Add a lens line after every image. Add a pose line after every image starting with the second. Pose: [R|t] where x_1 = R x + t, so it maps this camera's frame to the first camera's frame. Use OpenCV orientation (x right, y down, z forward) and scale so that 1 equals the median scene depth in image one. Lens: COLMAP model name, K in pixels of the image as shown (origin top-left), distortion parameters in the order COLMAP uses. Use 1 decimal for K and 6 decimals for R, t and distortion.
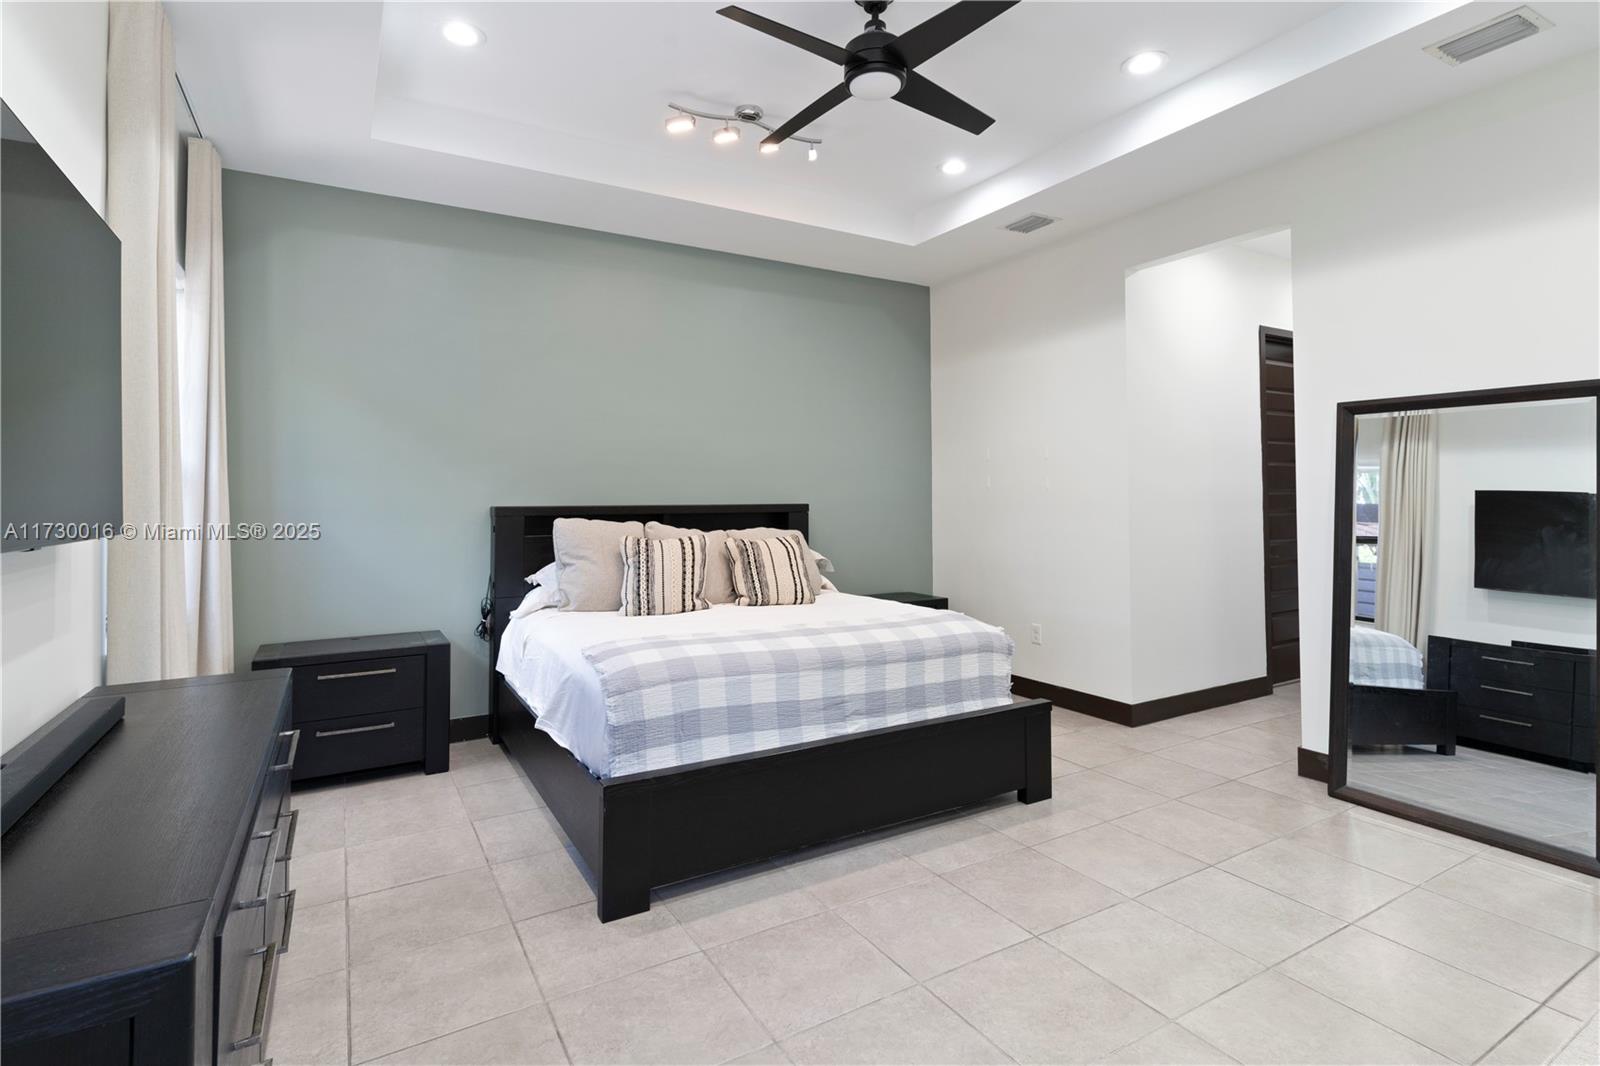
lens RADIAL K [[774.2, 0, 798.0], [0, 774.2, 469.9], [0, 0, 1]] dist [-0.001105, 0.000239]
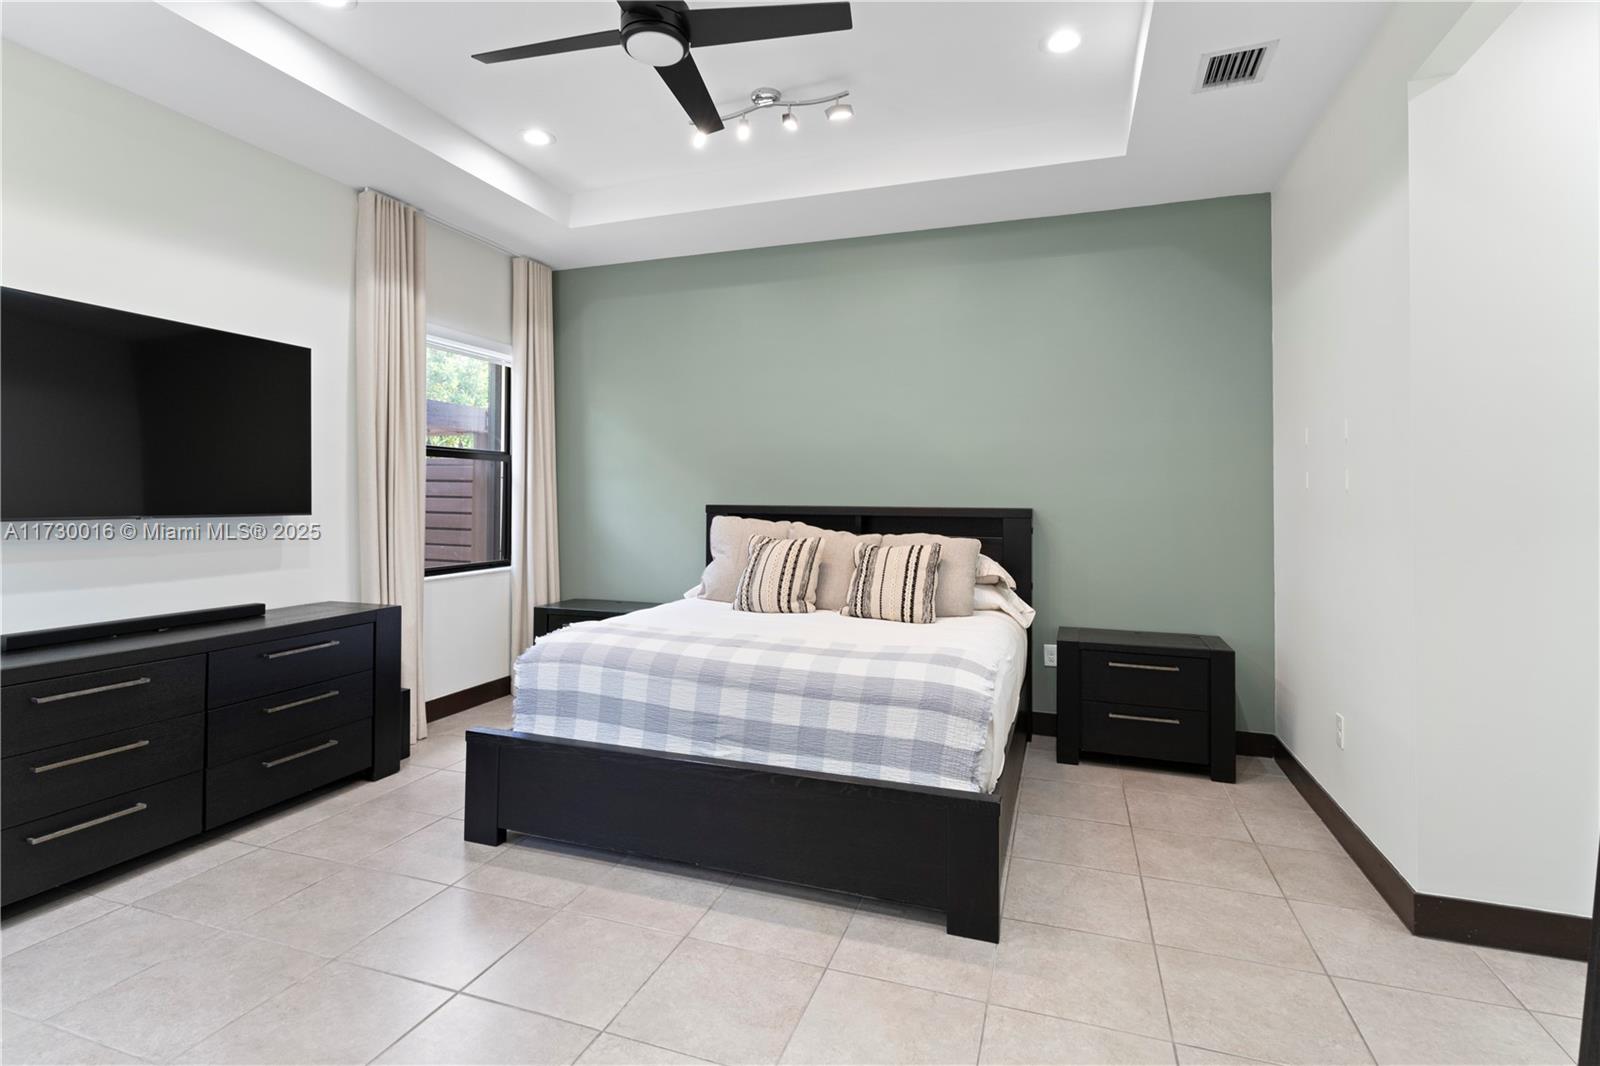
lens RADIAL K [[774.2, 0, 799.9], [0, 774.2, 490.1], [0, 0, 1]] dist [0.002457, 0.000085]
pose [[0.649794, 0.000388, -0.760110, 0.769285], [0.017551, 0.999726, 0.015515, 0.012722], [0.759907, -0.023423, 0.649609, 0.457607]]
